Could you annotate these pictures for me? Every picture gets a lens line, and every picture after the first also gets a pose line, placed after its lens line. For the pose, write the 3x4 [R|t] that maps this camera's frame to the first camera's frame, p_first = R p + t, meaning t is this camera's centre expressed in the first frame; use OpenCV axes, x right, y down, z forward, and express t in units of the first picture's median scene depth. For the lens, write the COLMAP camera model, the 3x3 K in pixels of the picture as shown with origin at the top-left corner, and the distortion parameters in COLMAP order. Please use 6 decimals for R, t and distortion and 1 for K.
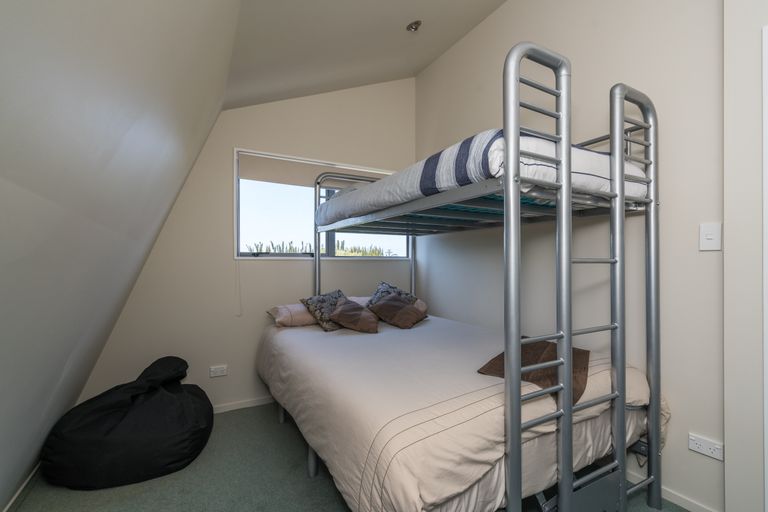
lens RADIAL K [[353.9, 0, 400.4], [0, 353.9, 267.5], [0, 0, 1]] dist [0.014551, 0.000336]
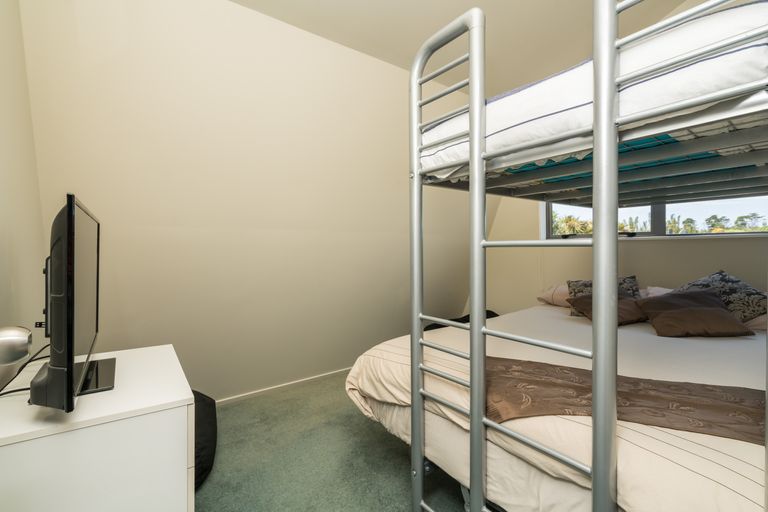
lens RADIAL K [[353.9, 0, 385.1], [0, 353.9, 249.9], [0, 0, 1]] dist [0.014551, 0.000336]
pose [[0.094645, 0.009962, -0.995461, 1.306832], [0.000560, 0.999949, 0.010060, -0.013402], [0.995511, -0.001510, 0.094635, 0.700707]]
